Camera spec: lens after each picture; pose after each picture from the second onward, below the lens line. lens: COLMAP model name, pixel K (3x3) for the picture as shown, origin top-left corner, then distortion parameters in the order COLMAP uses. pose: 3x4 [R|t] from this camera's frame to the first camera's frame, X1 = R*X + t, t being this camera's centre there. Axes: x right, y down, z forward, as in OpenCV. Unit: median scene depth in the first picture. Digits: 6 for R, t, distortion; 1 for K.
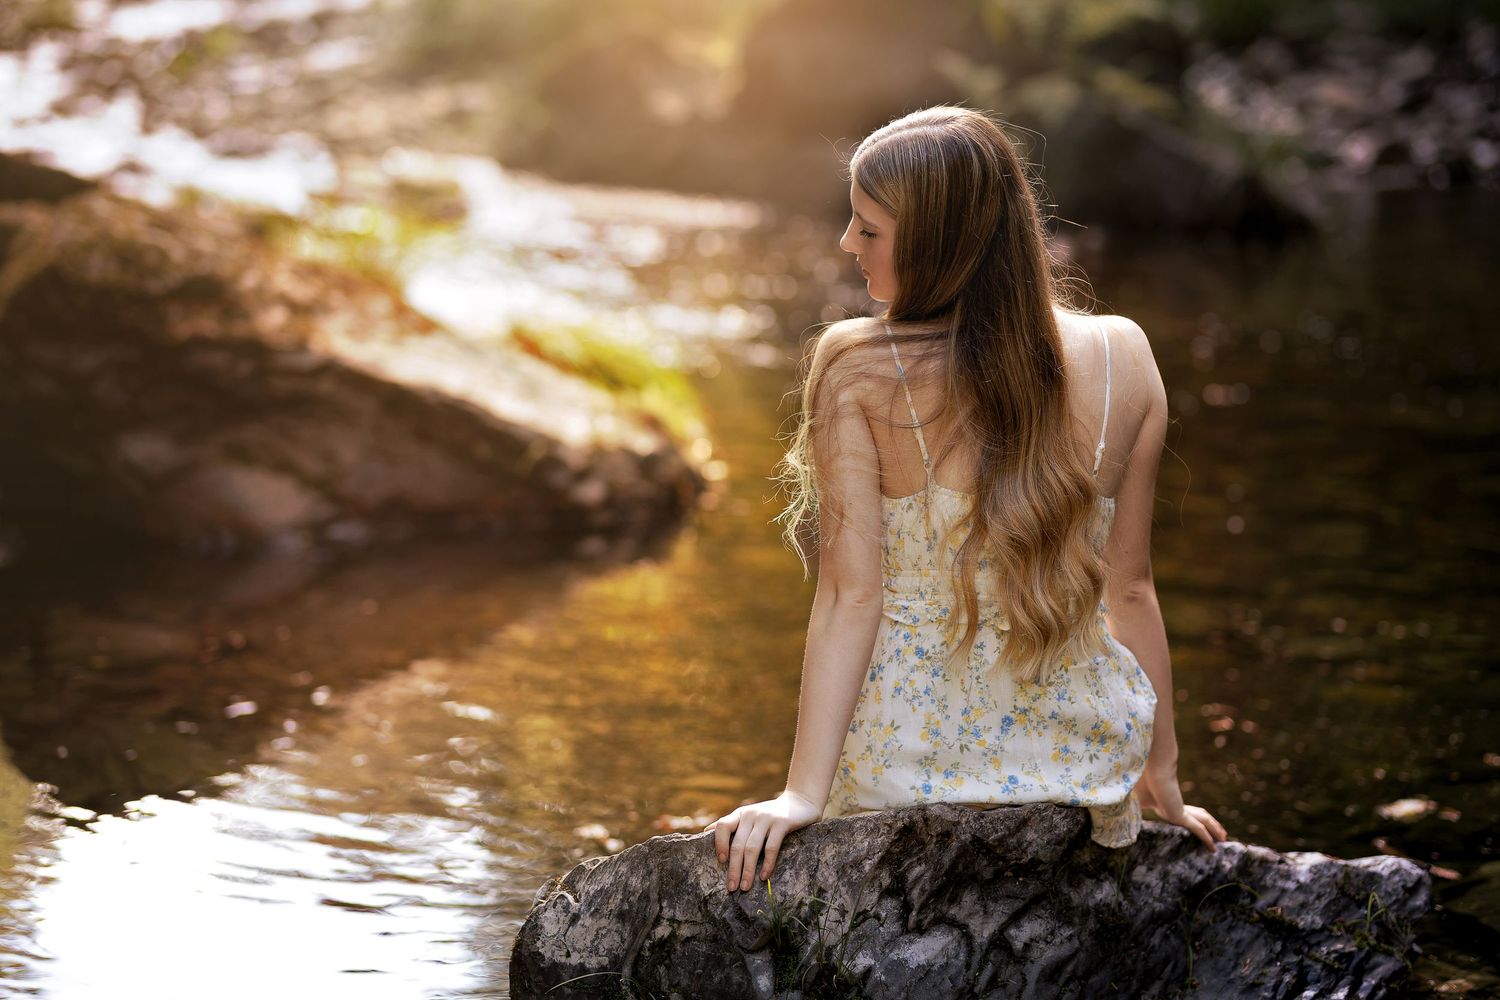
lens RADIAL K [[3509.2, 0, 750.0], [0, 3509.2, 500.0], [0, 0, 1]] dist [-0.037086, -0.579688]
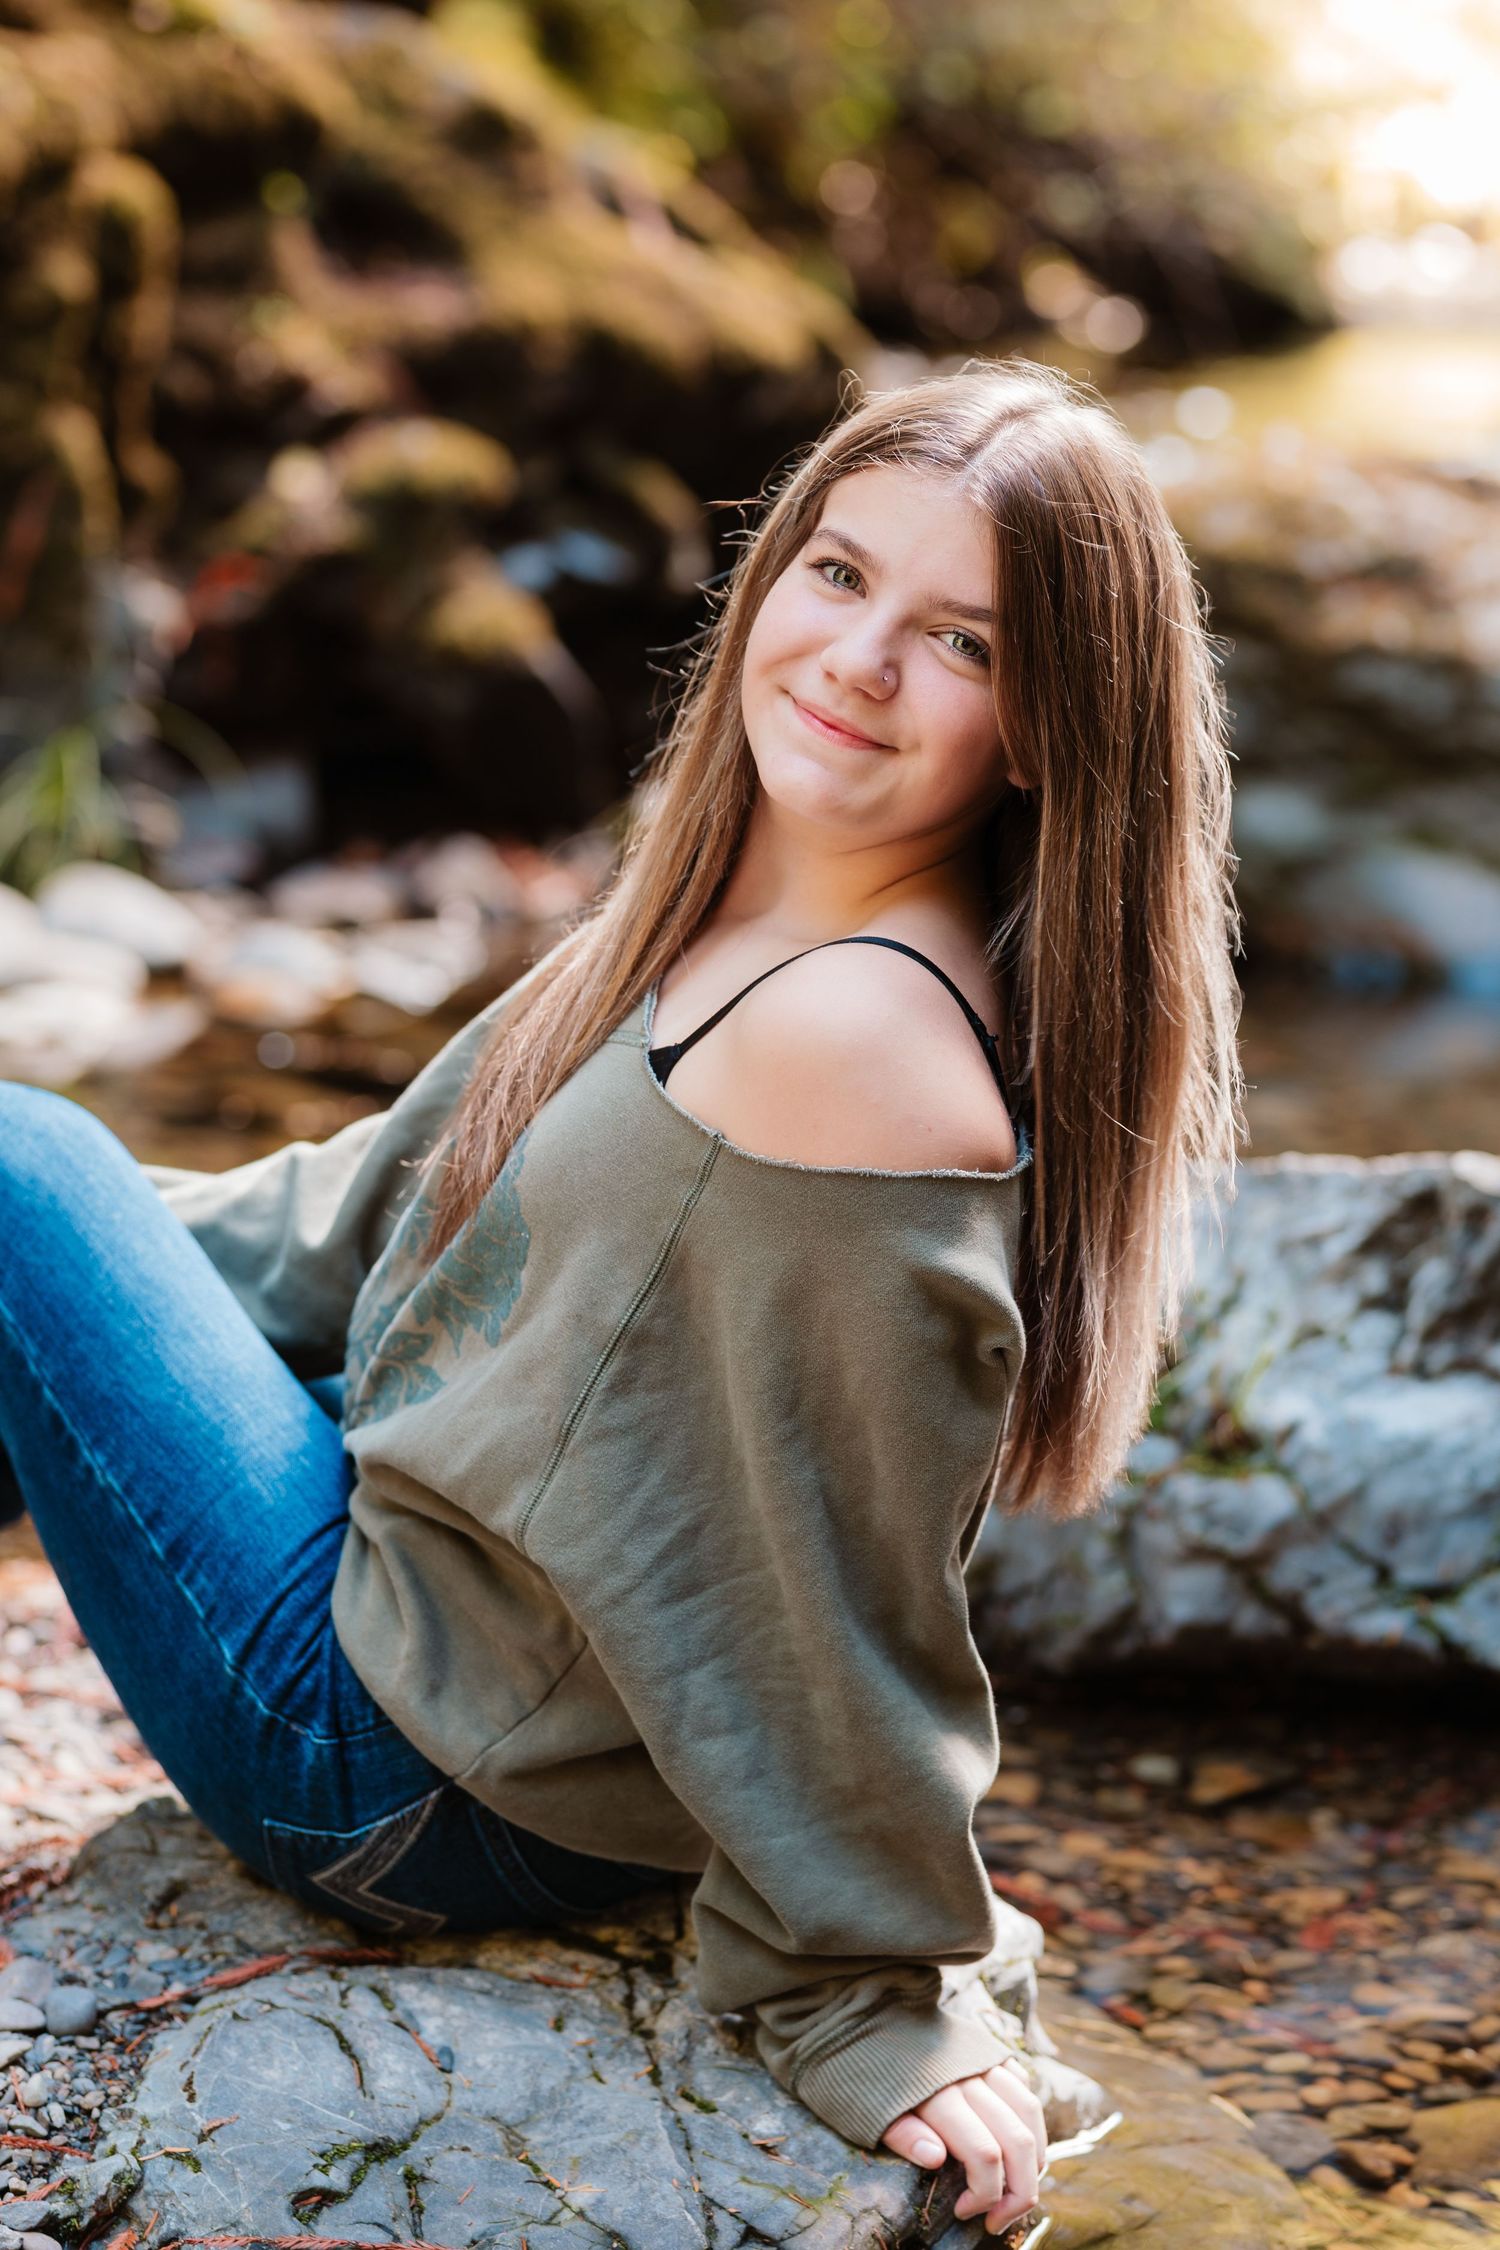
lens RADIAL K [[5263.8, 0, 750.0], [0, 5263.8, 1125.0], [0, 0, 1]] dist [-0.037086, -0.579688]
pose [[0.887908, 0.095621, -0.449973, 0.331001], [-0.105899, 0.994374, 0.002344, 0.091821], [0.447665, 0.045571, 0.893039, 0.188835]]
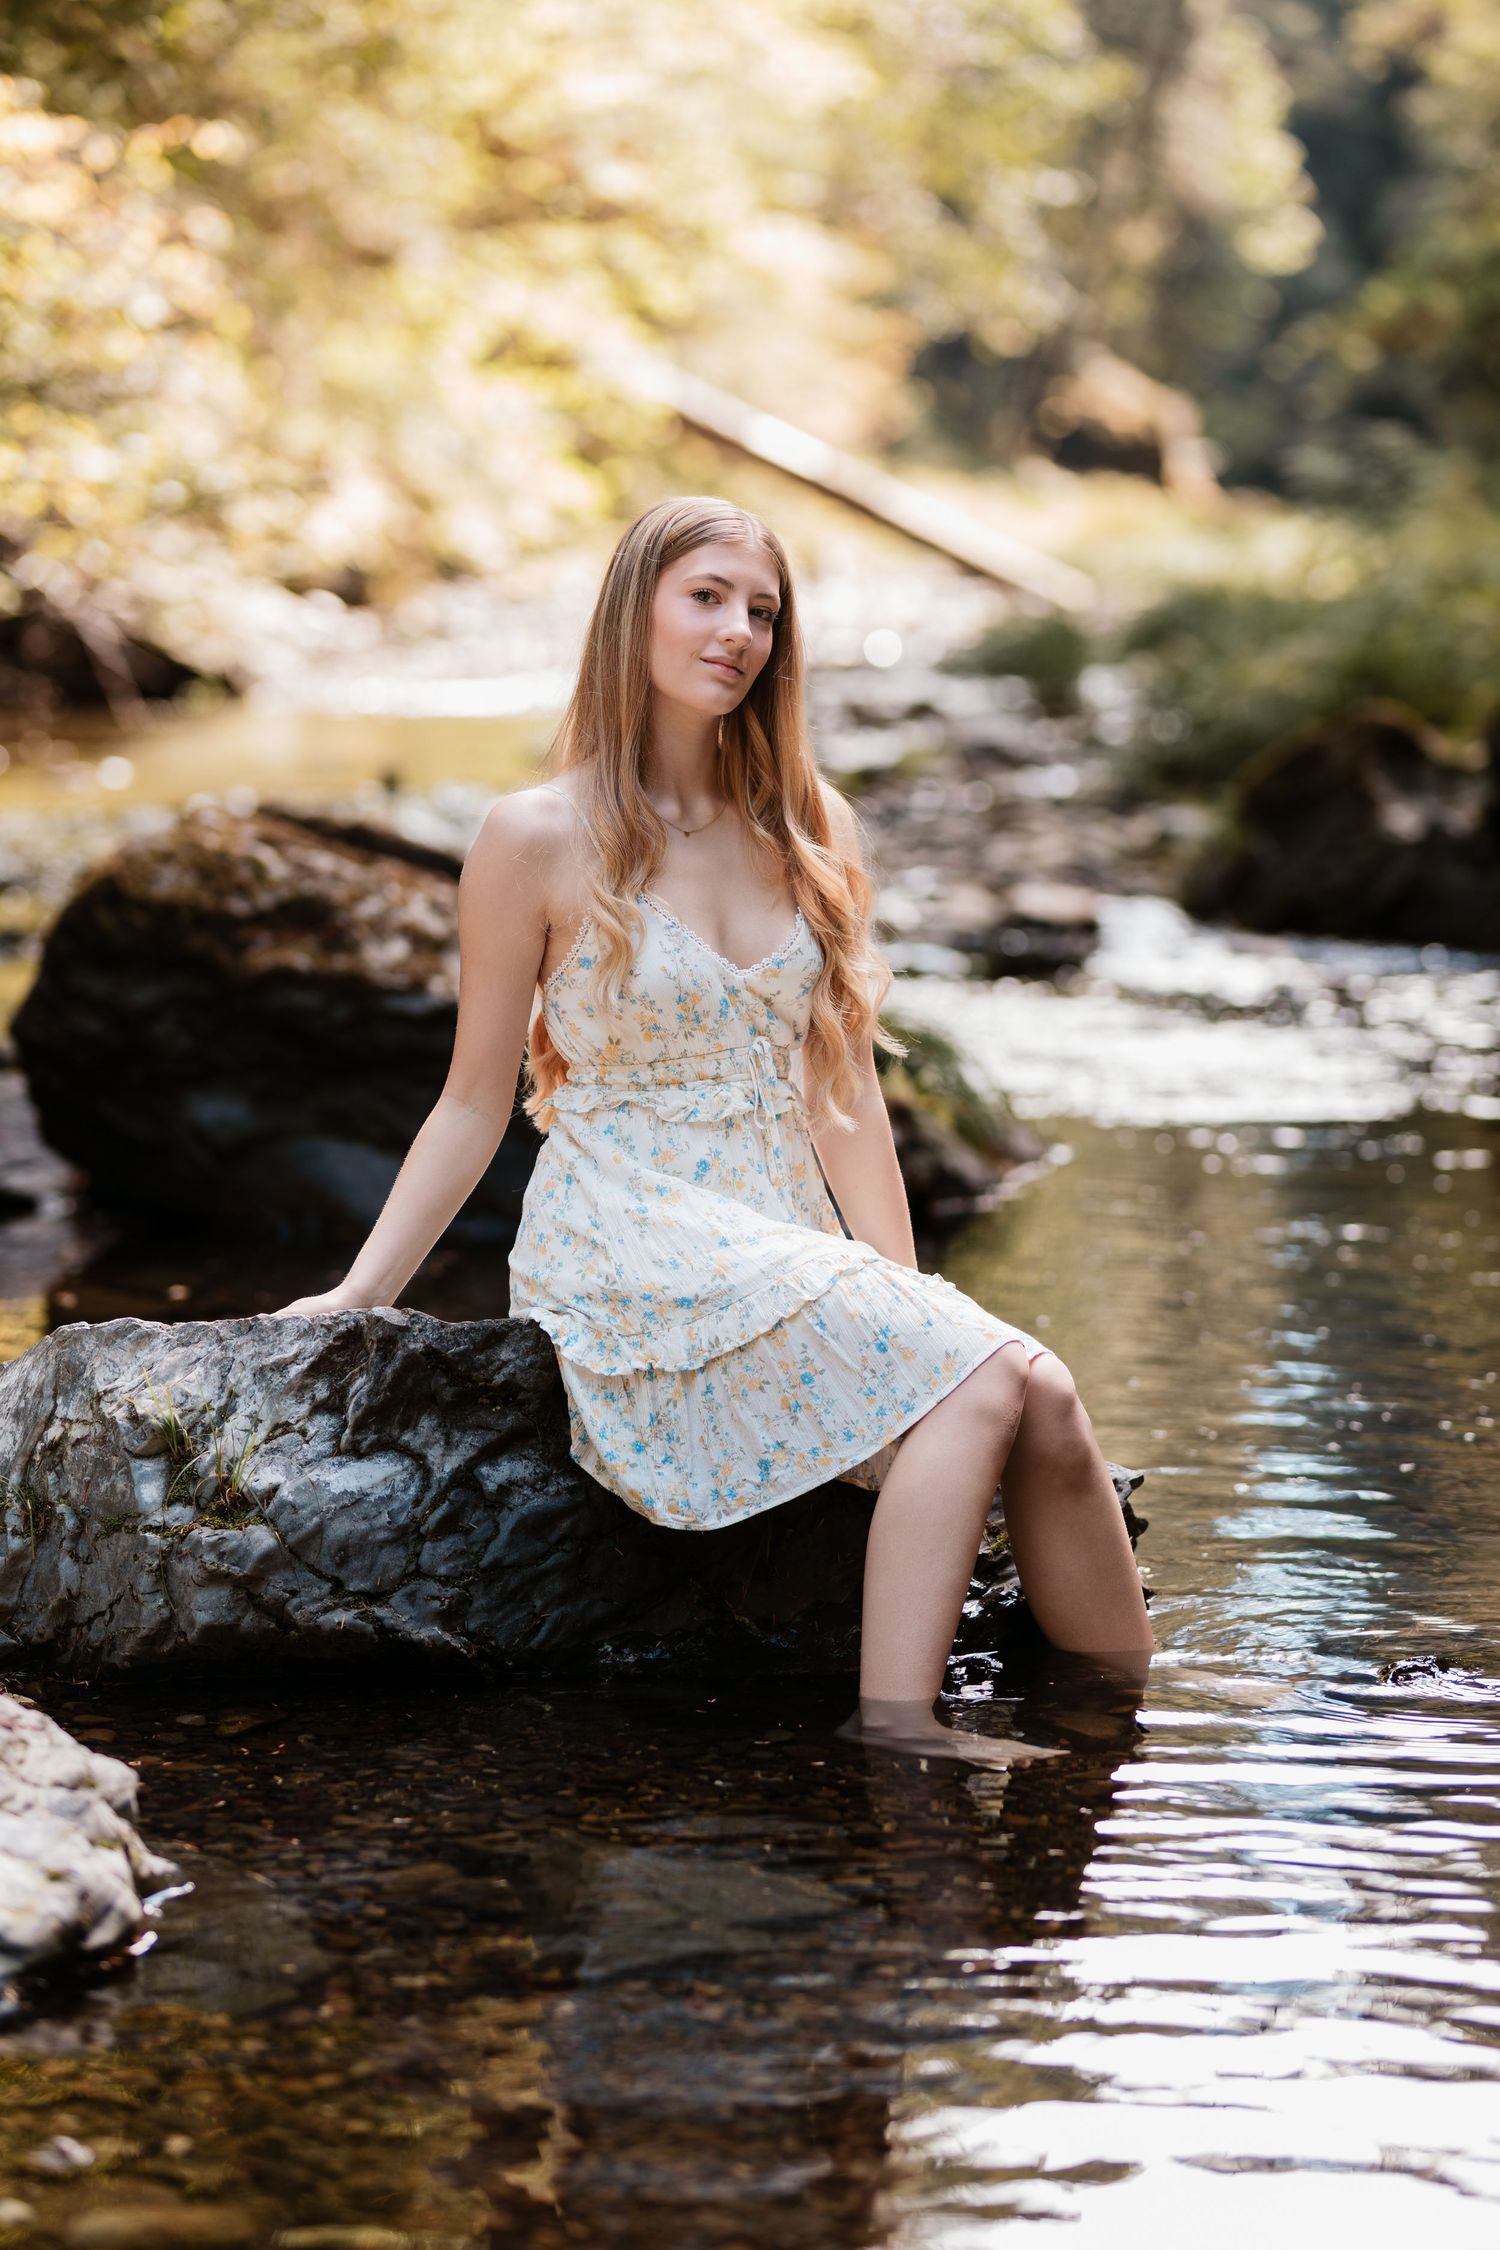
lens RADIAL K [[5263.8, 0, 750.0], [0, 5263.8, 1125.0], [0, 0, 1]] dist [-0.037086, -0.579688]
pose [[0.964119, 0.027378, -0.264054, 0.474395], [-0.049495, 0.995765, -0.077473, 0.137503], [0.260815, 0.087762, 0.961391, -0.207039]]
